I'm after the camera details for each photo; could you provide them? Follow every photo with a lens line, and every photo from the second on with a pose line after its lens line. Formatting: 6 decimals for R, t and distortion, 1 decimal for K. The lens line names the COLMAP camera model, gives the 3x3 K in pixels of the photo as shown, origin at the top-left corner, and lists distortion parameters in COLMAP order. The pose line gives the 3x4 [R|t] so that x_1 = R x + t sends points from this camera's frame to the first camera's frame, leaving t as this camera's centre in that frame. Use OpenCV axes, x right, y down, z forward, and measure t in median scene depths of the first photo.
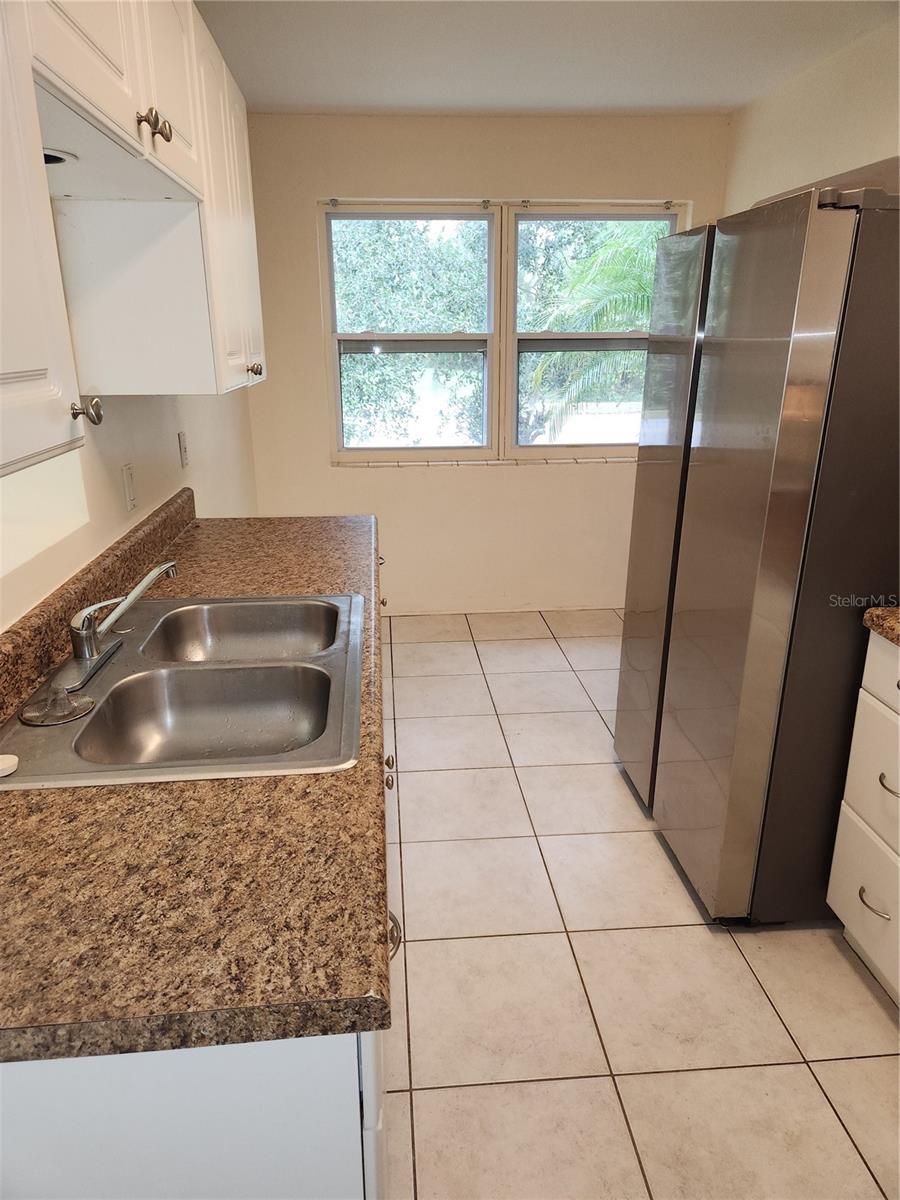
lens RADIAL K [[806.5, 0, 453.0], [0, 806.5, 603.2], [0, 0, 1]] dist [0.027187, -0.020810]
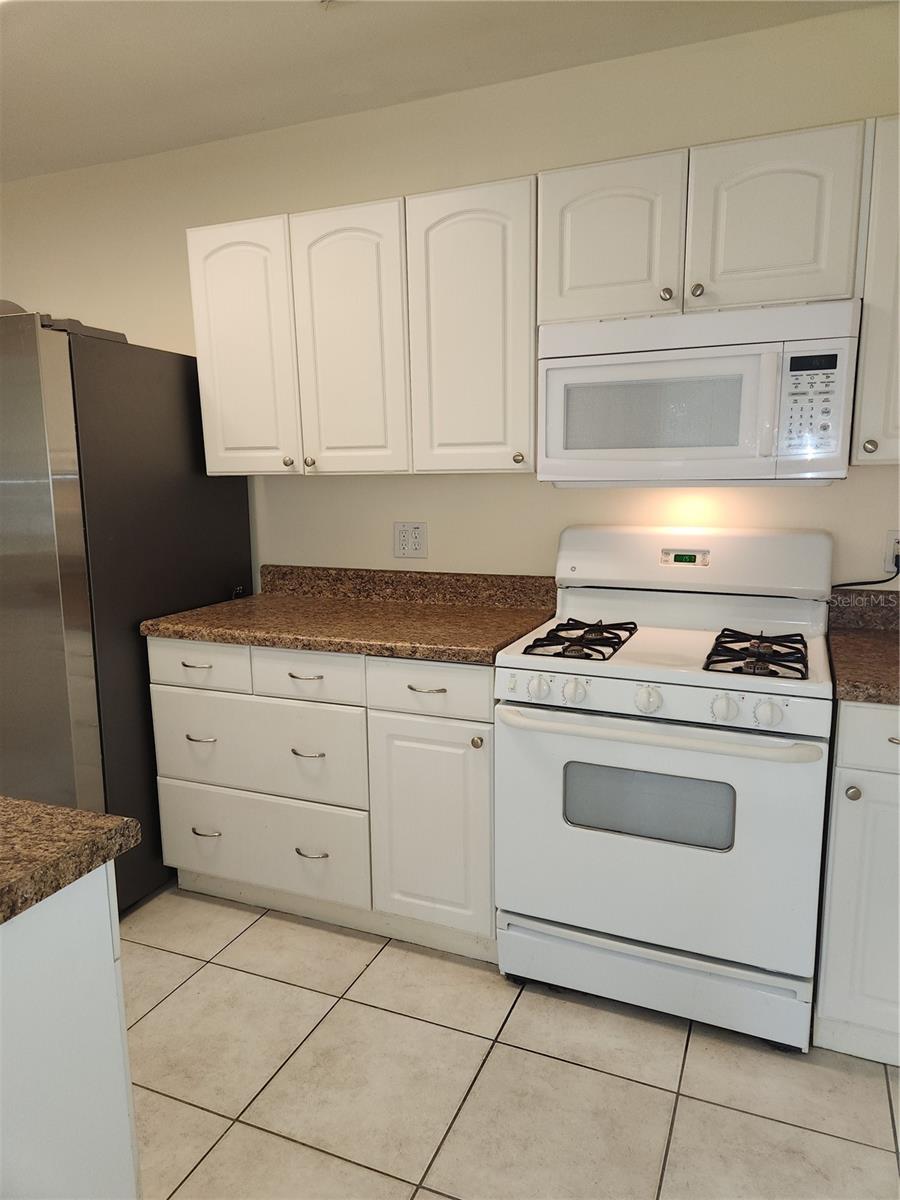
lens RADIAL K [[806.5, 0, 450.5], [0, 806.5, 601.6], [0, 0, 1]] dist [0.027187, -0.020810]
pose [[0.476052, -0.143739, 0.867591, -0.481485], [0.281181, 0.959643, 0.004704, 0.135031], [-0.833254, 0.241710, 0.497256, -0.115432]]
